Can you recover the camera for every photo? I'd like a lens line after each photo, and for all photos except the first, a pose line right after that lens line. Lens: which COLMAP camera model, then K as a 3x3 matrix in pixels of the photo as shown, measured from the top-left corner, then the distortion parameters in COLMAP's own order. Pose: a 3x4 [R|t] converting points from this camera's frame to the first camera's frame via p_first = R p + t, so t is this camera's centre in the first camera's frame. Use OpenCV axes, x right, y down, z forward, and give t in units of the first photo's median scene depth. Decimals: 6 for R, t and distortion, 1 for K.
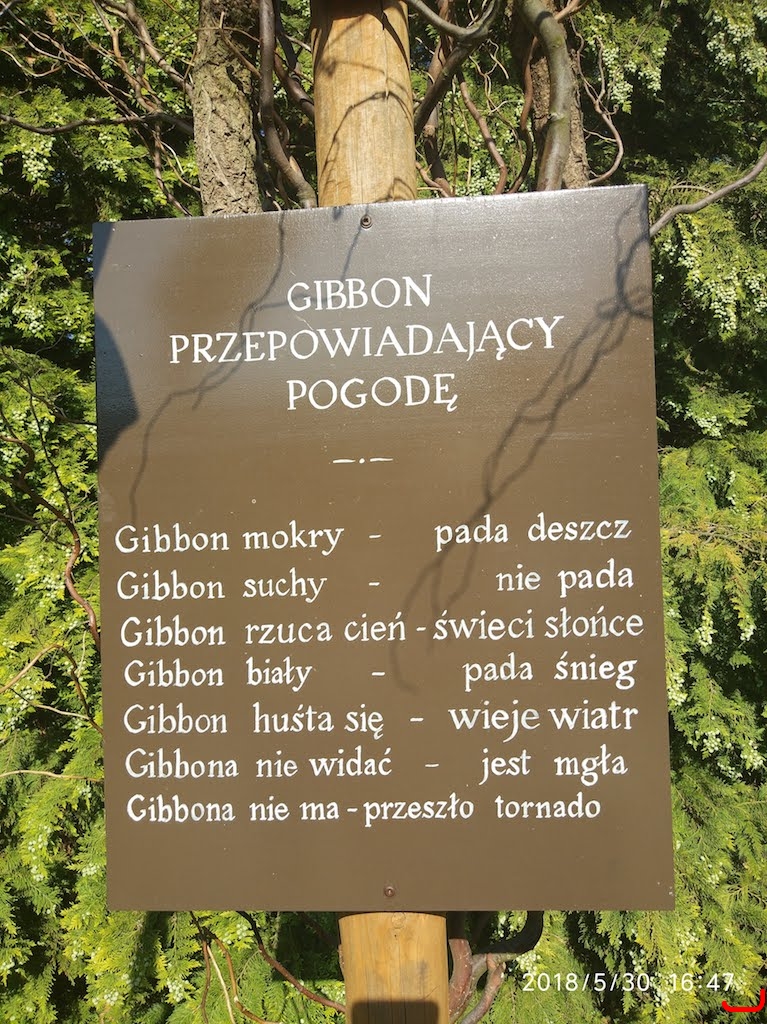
lens RADIAL K [[771.6, 0, 383.5], [0, 771.6, 512.0], [0, 0, 1]] dist [0.088021, -0.078880]
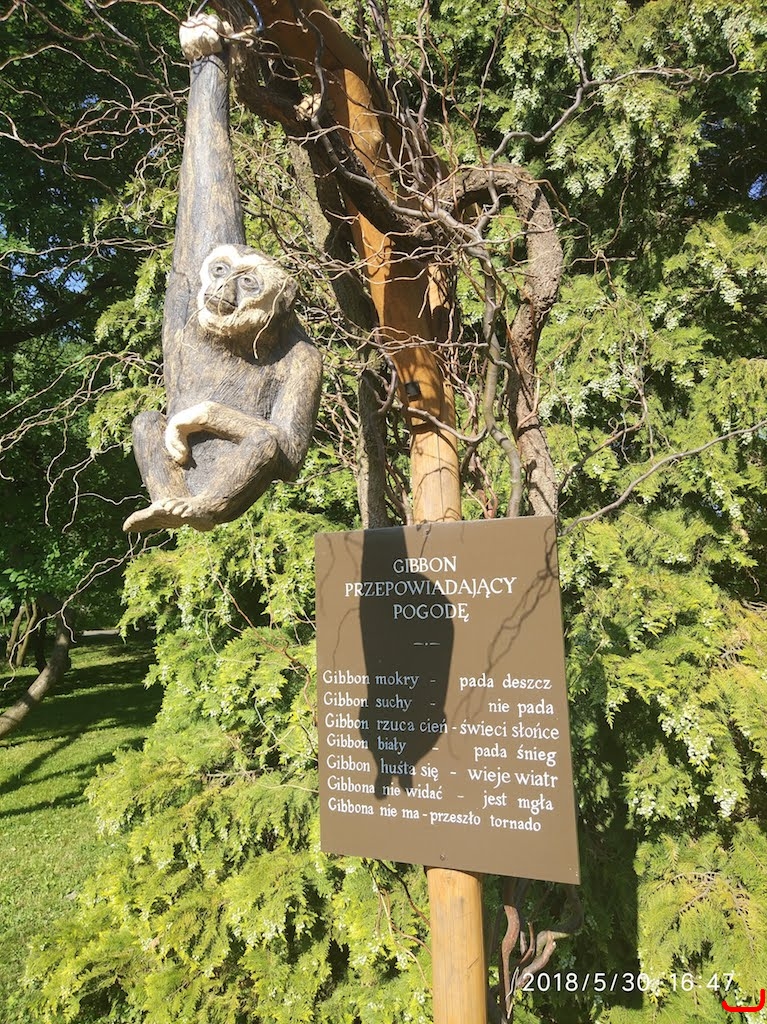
lens RADIAL K [[771.6, 0, 383.5], [0, 771.6, 512.0], [0, 0, 1]] dist [0.088021, -0.078880]
pose [[0.930678, -0.036006, -0.364064, 0.648249], [0.007524, 0.996818, -0.079351, -0.260487], [0.365762, 0.071111, 0.927988, -1.034471]]
